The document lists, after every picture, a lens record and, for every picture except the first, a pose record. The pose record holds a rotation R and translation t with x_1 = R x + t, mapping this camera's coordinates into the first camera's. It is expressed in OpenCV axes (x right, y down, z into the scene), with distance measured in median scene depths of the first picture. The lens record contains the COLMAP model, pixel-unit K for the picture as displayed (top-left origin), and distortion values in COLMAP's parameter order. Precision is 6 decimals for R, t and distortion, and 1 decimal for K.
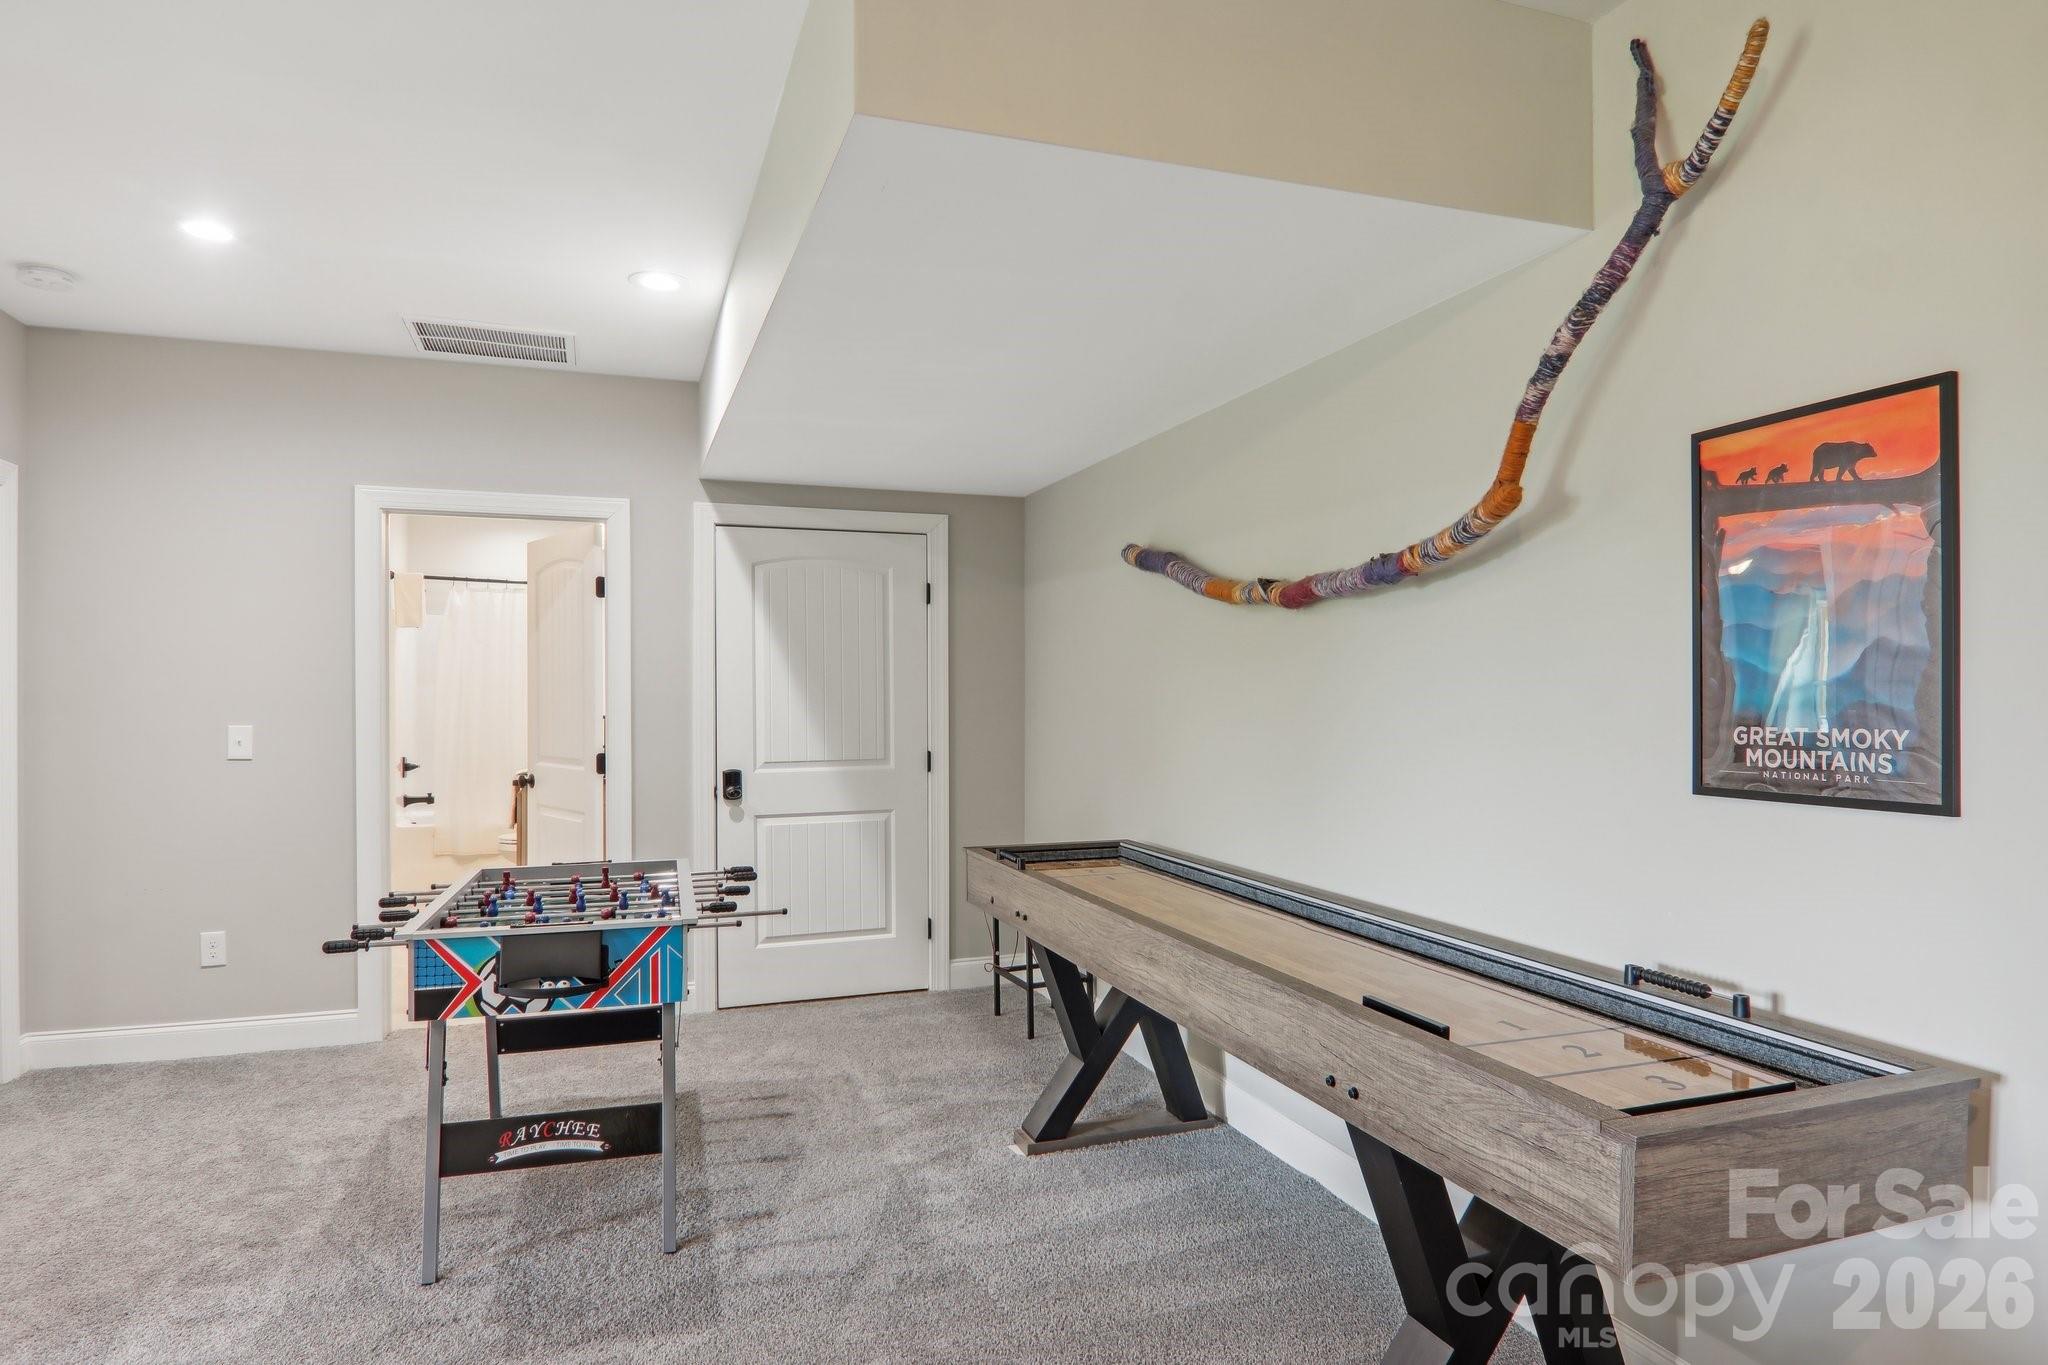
lens RADIAL K [[1177.1, 0, 1030.9], [0, 1177.1, 698.1], [0, 0, 1]] dist [-0.011898, -0.002247]
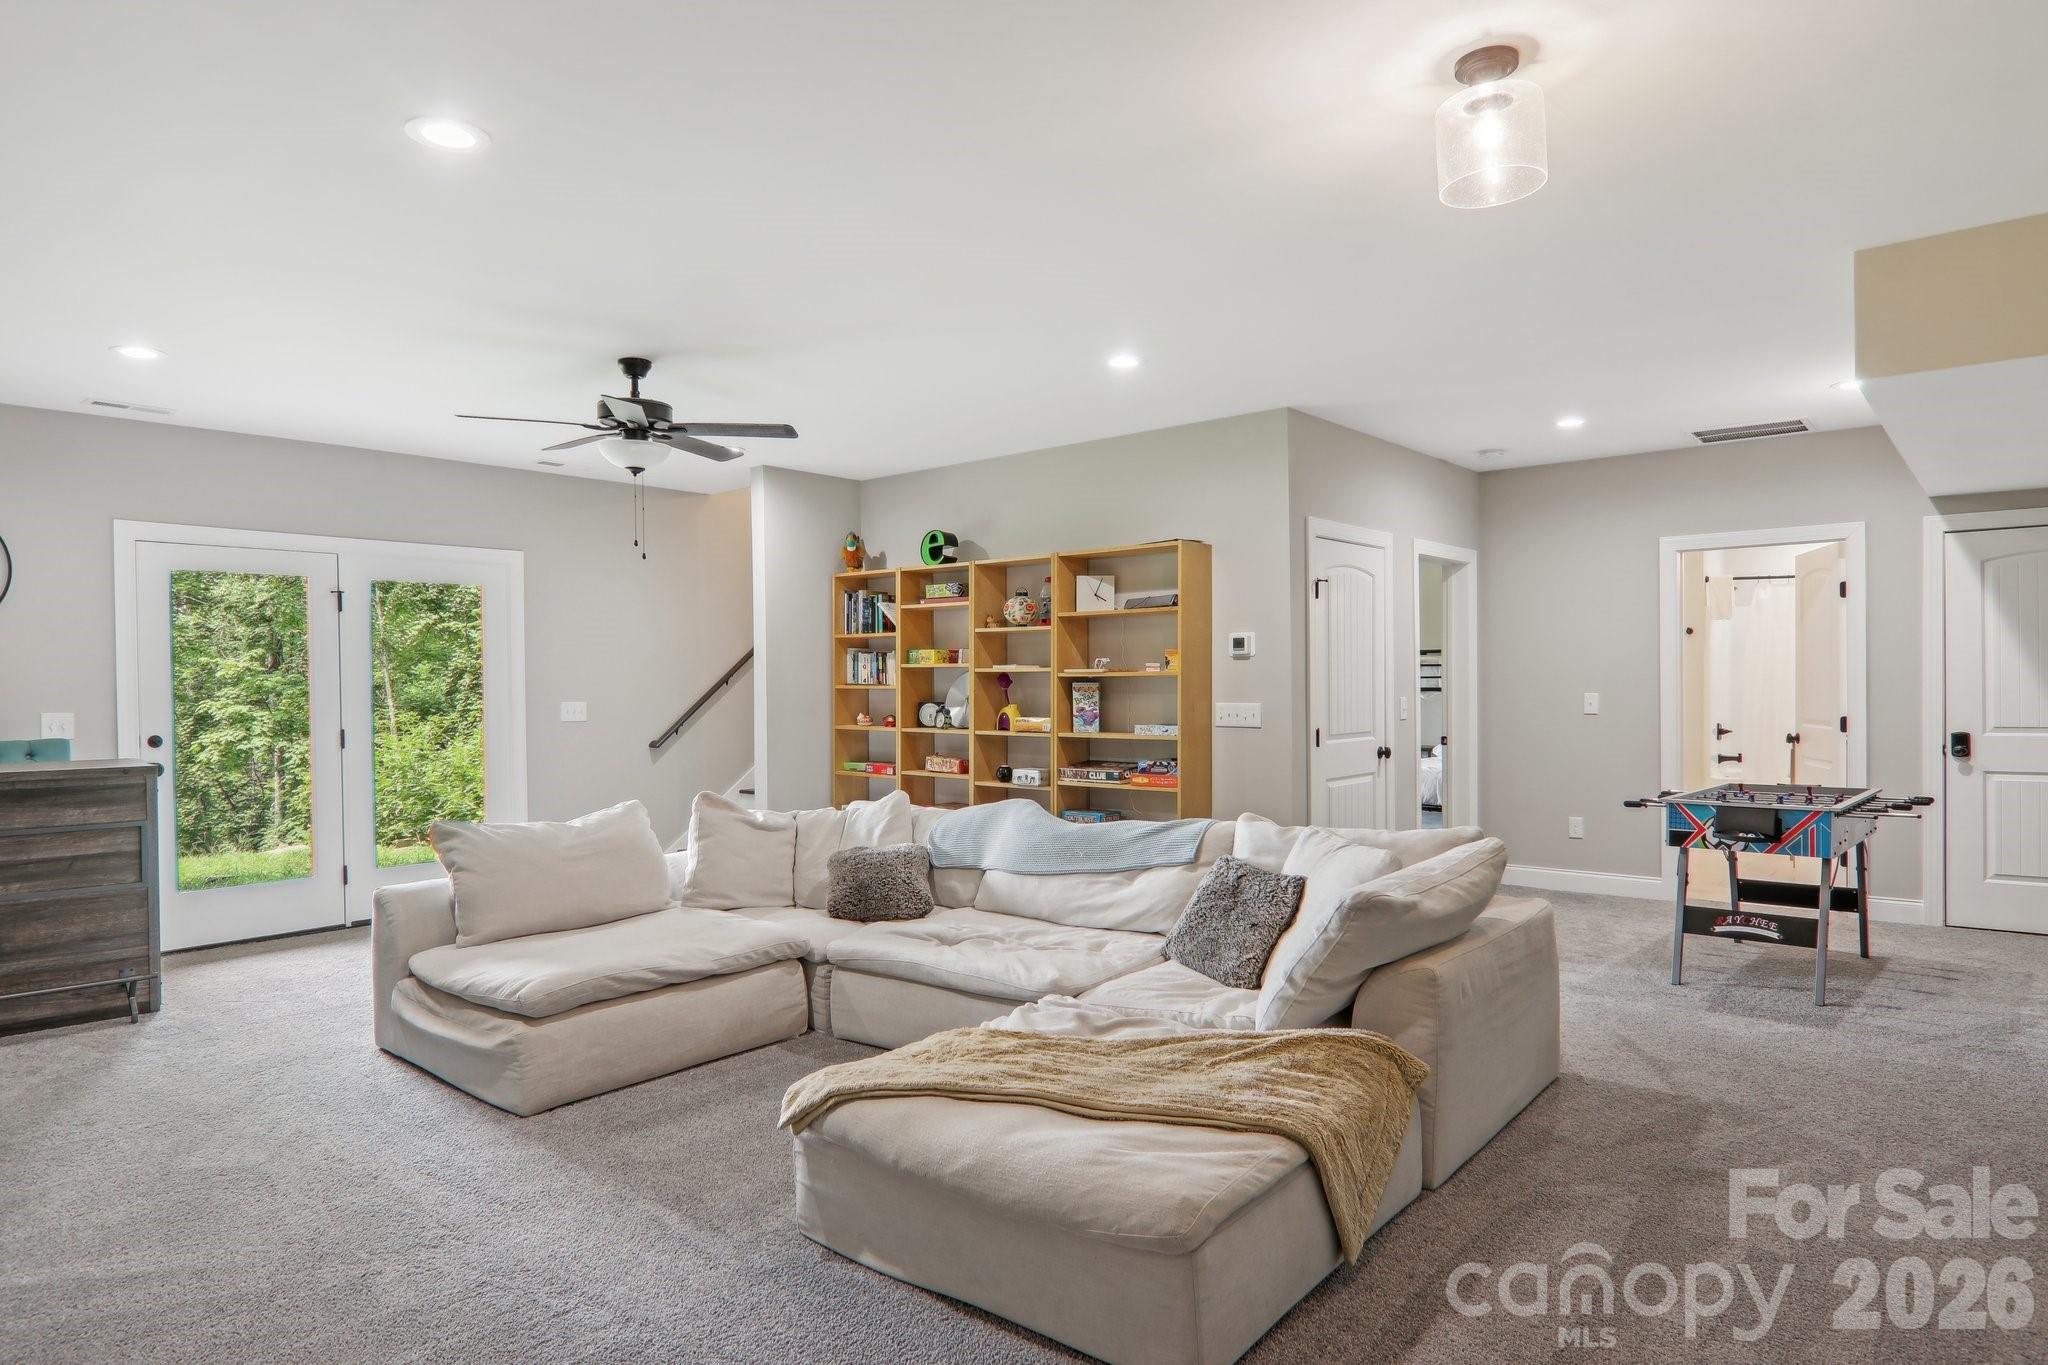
lens RADIAL K [[1177.1, 0, 1030.9], [0, 1177.1, 698.1], [0, 0, 1]] dist [-0.011898, -0.002247]
pose [[0.497134, 0.007490, -0.867641, 0.354146], [0.007990, 0.999881, 0.013209, 0.002208], [0.867637, -0.013499, 0.497015, -0.489753]]
